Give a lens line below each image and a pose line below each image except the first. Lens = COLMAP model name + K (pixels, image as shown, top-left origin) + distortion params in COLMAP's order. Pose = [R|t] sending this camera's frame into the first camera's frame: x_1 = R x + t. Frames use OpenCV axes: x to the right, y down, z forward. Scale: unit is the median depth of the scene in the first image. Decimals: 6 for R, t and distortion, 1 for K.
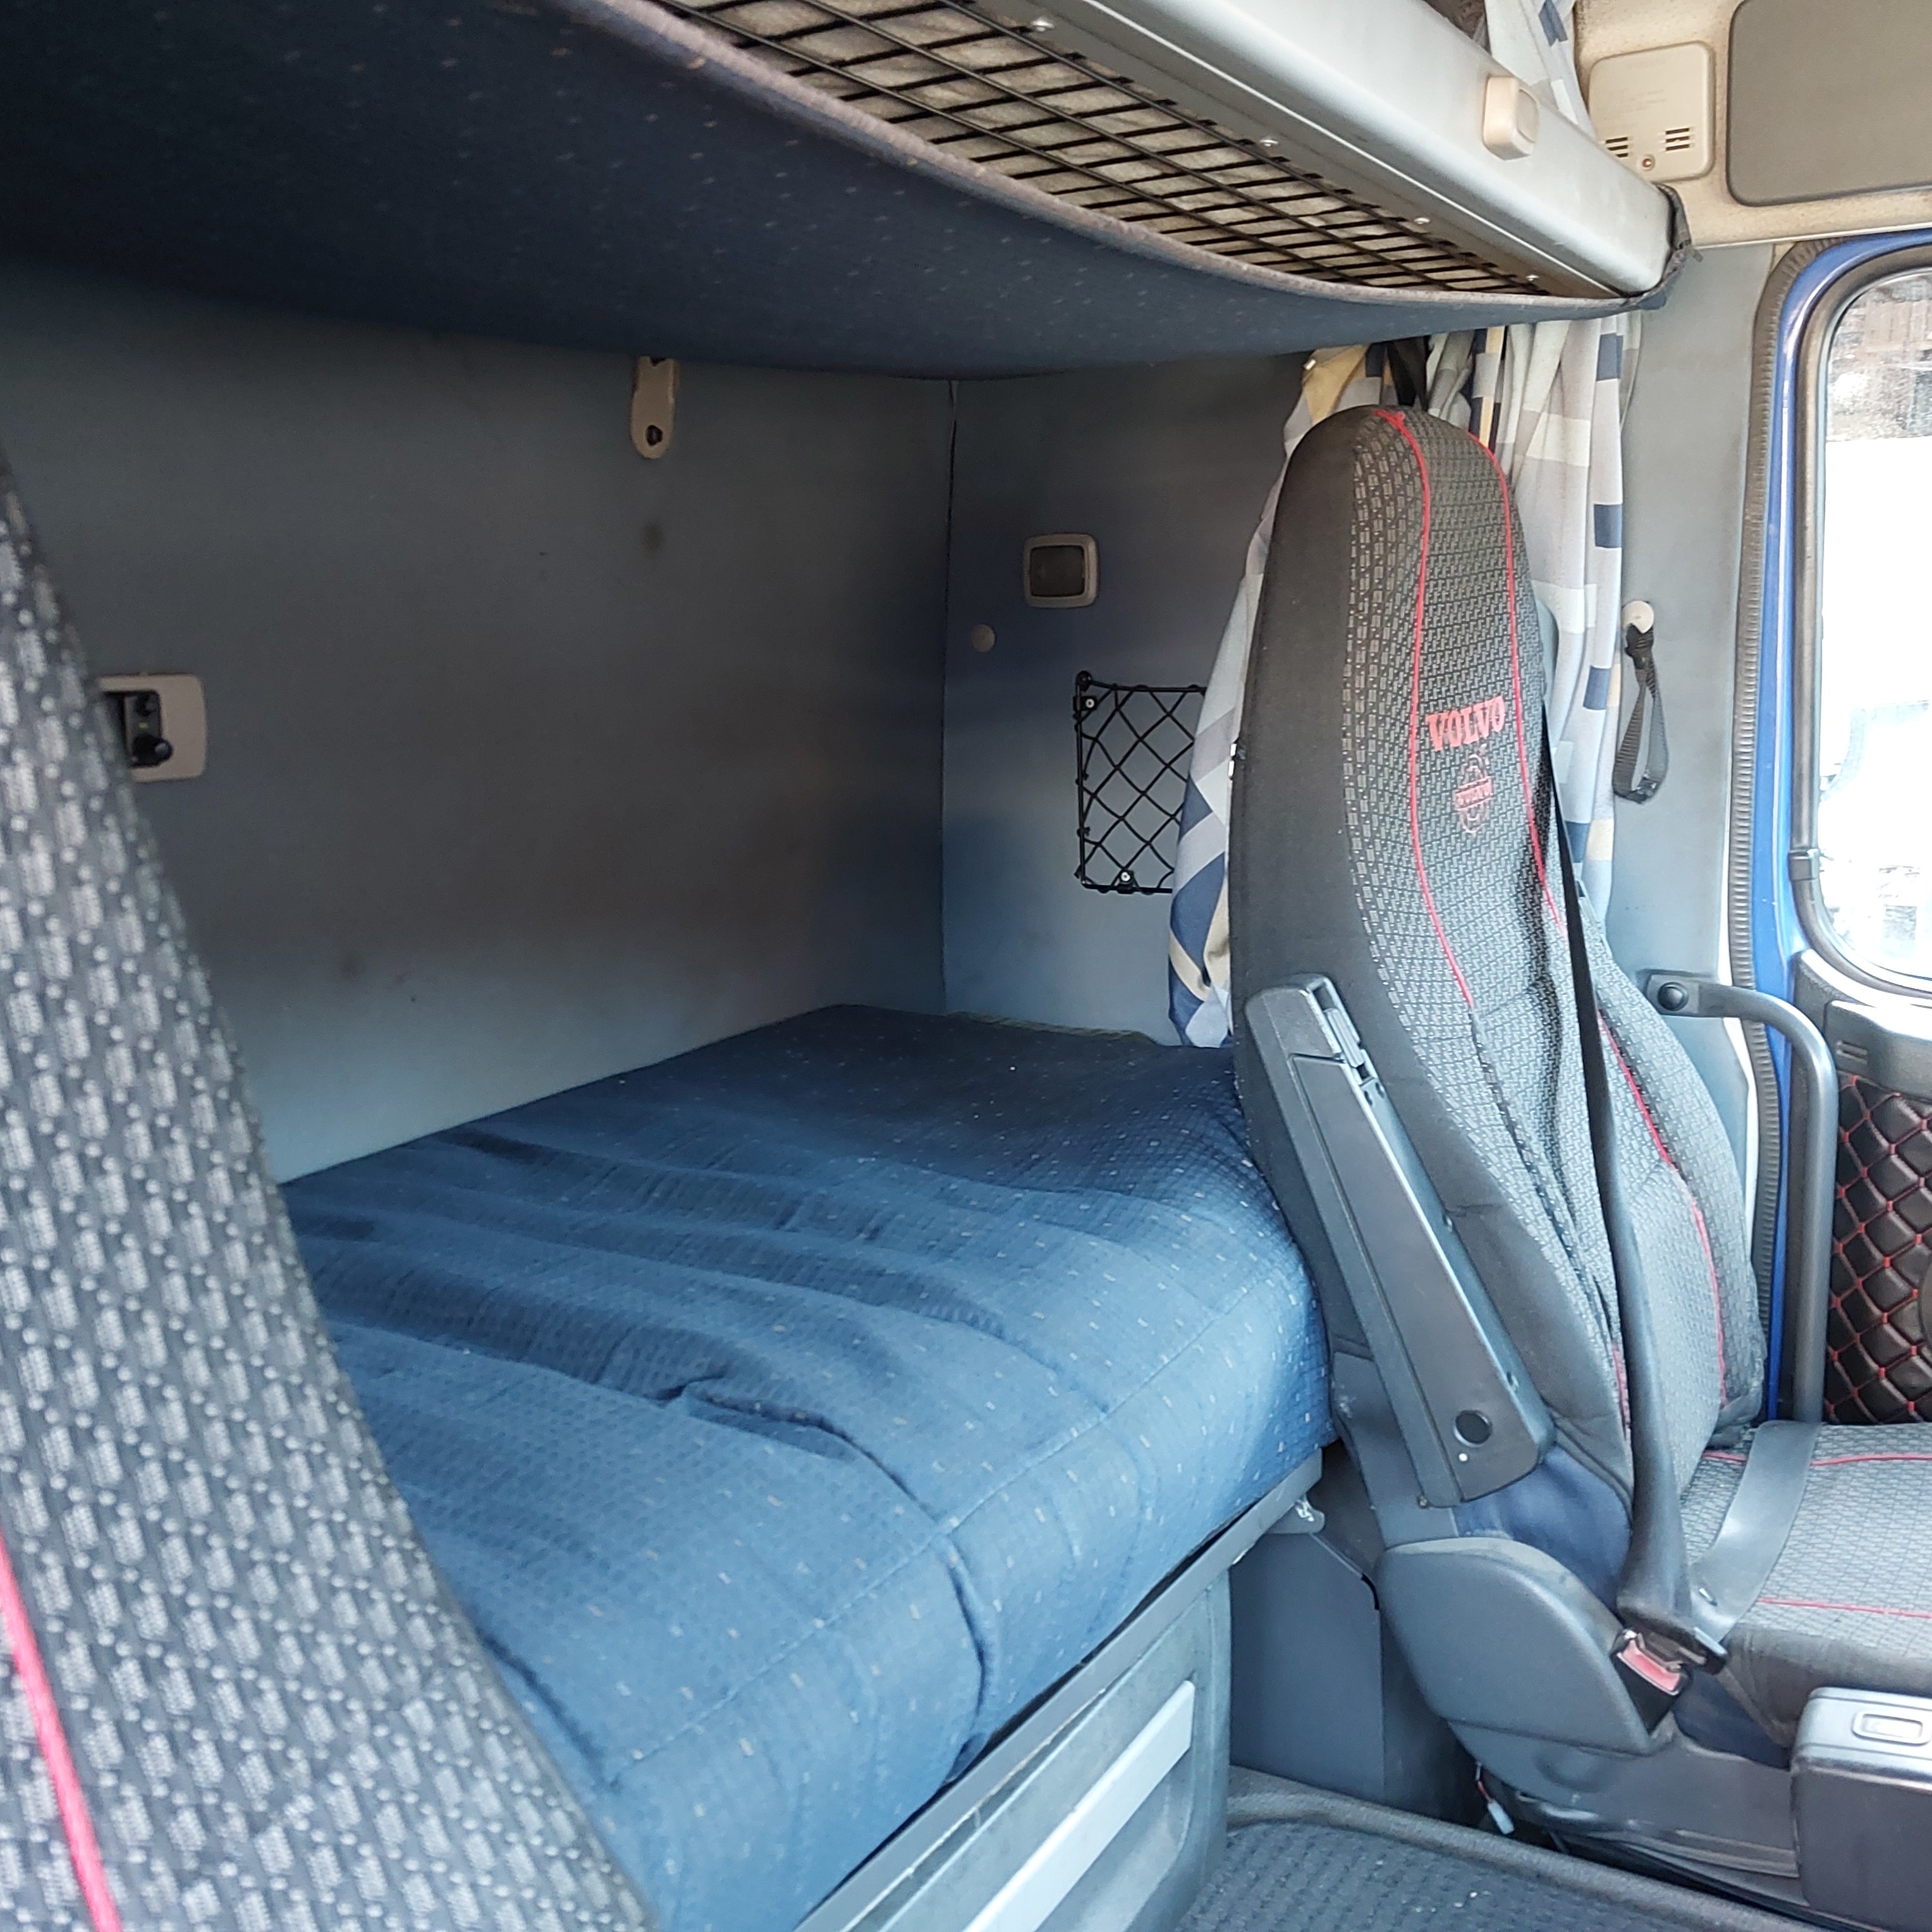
lens RADIAL K [[2064.7, 0, 966.0], [0, 2064.7, 966.0], [0, 0, 1]] dist [0.164233, -0.355875]
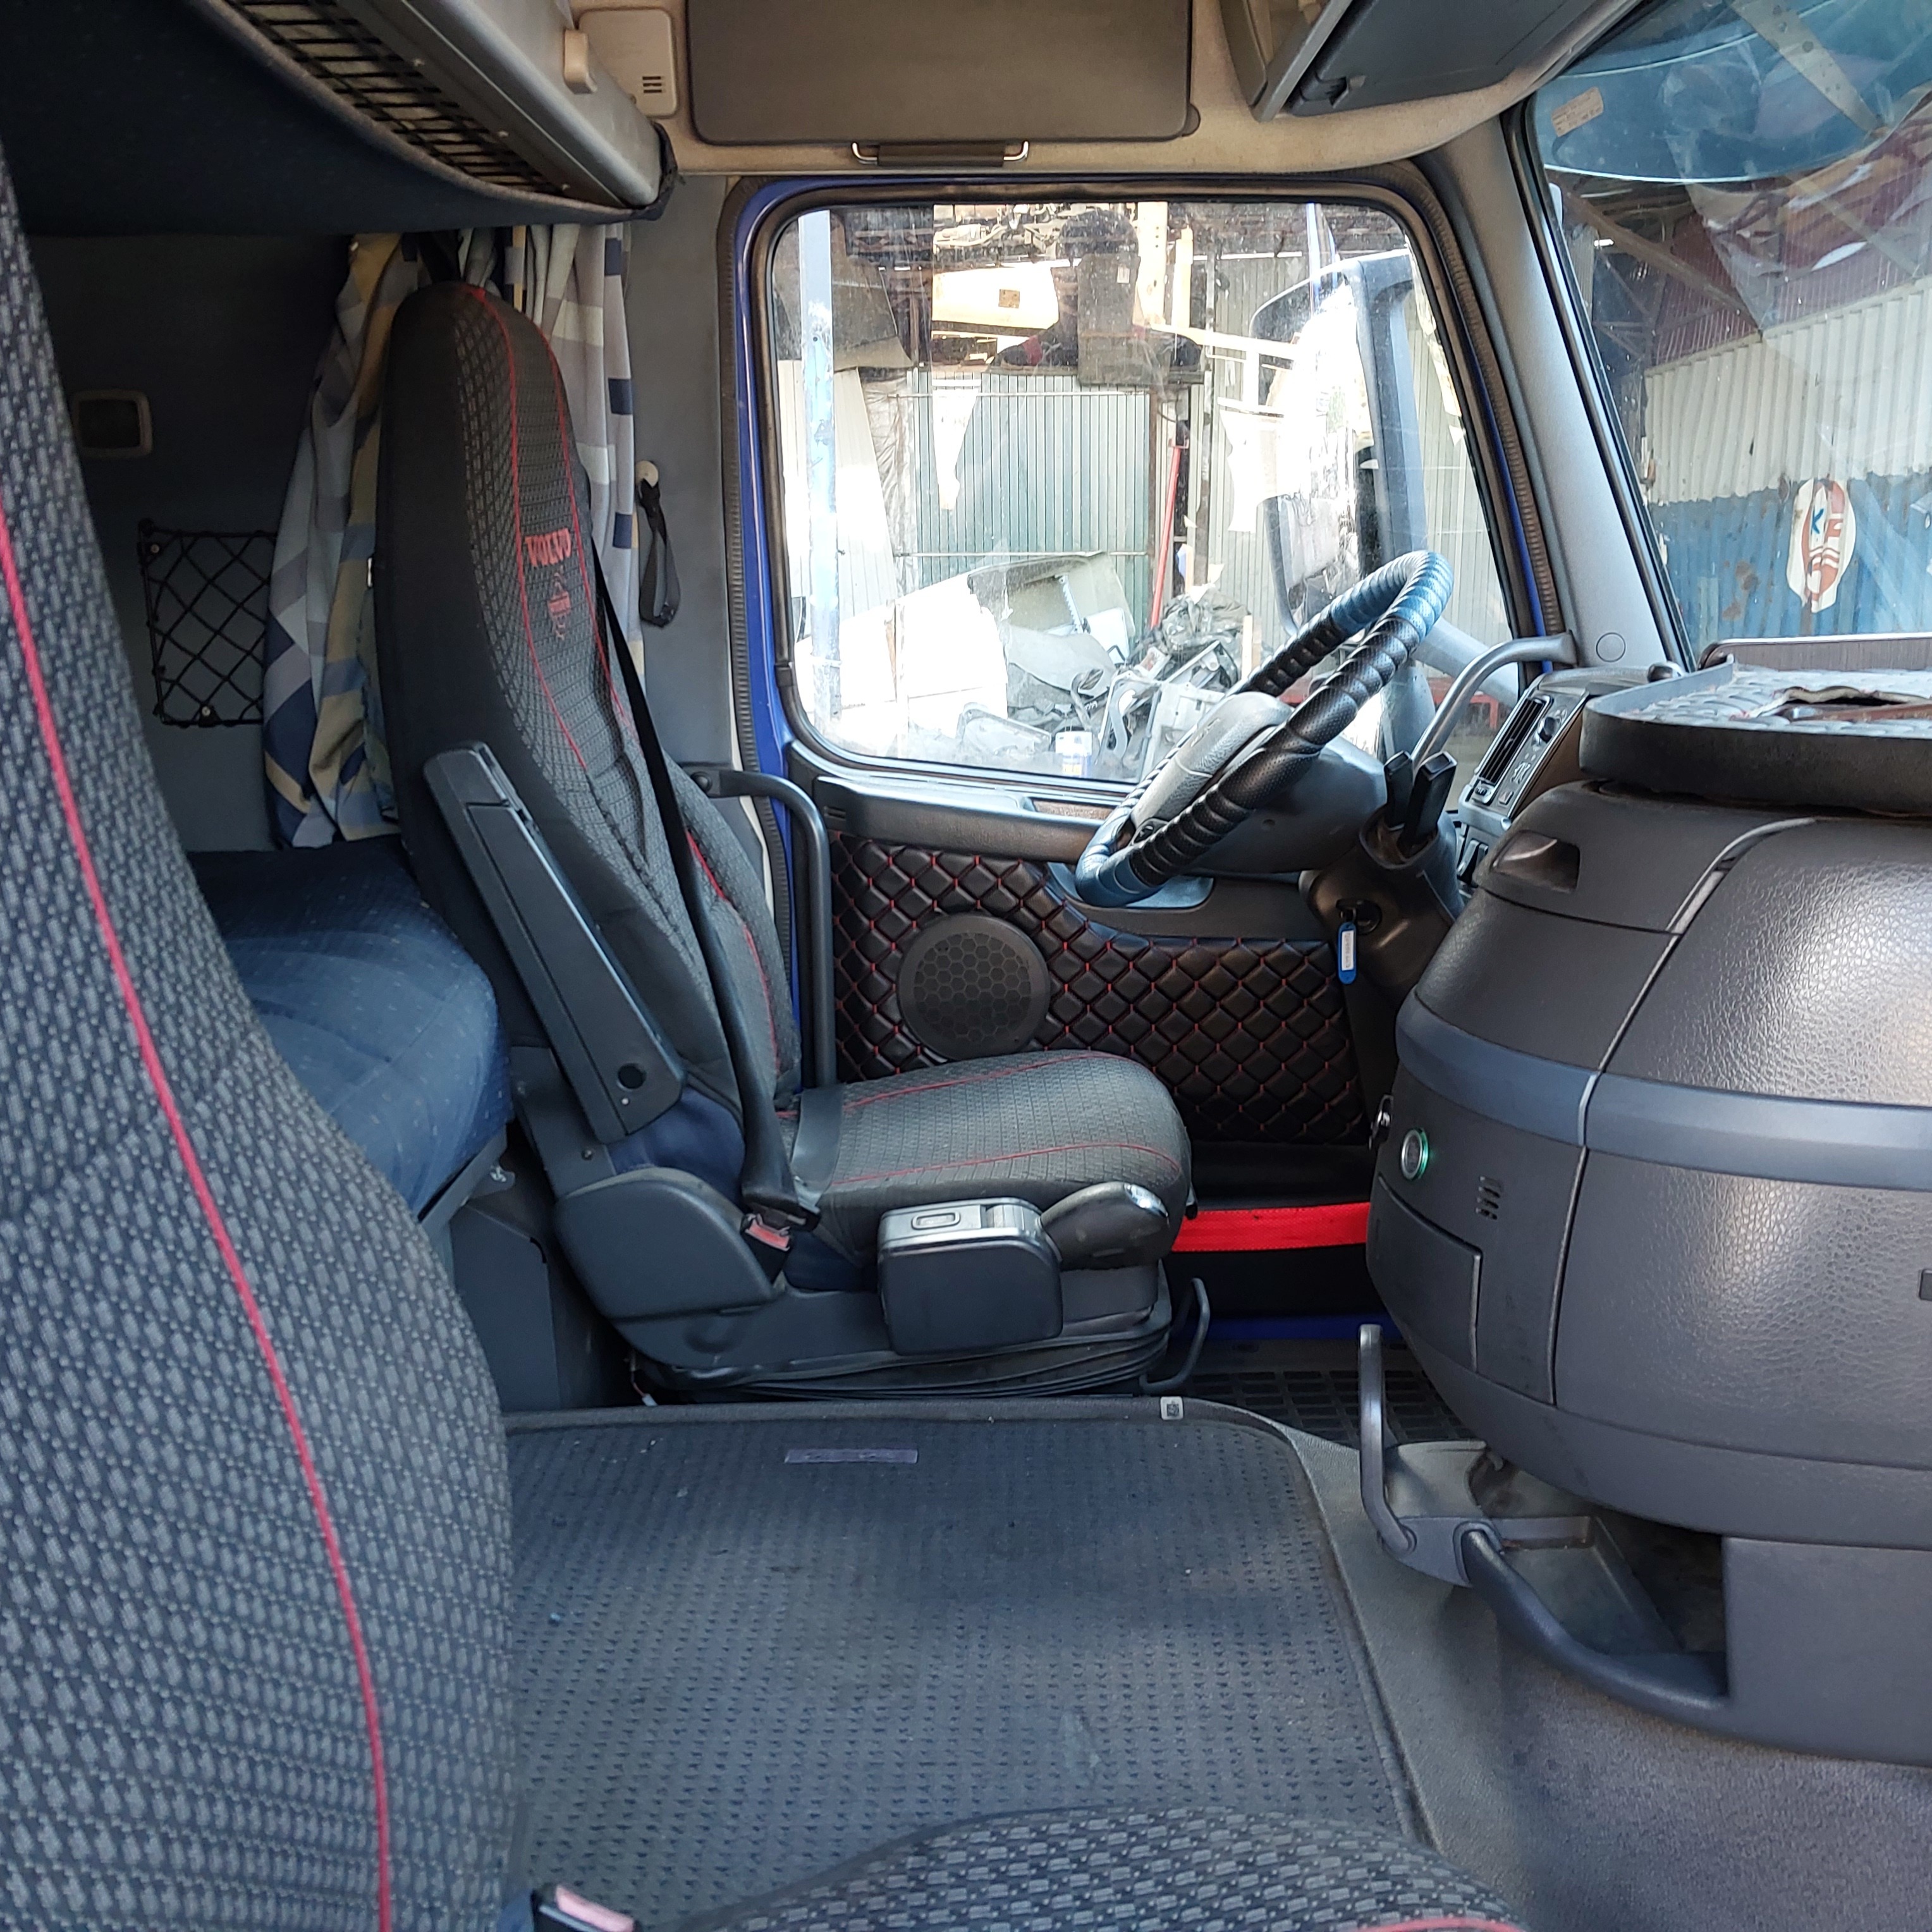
lens RADIAL K [[2052.8, 0, 968.0], [0, 2052.8, 921.6], [0, 0, 1]] dist [0.014754, -0.042325]
pose [[0.871176, -0.087730, 0.483069, -0.137367], [0.074220, 0.996131, 0.047058, 0.059501], [-0.485328, -0.005142, 0.874317, -0.162526]]
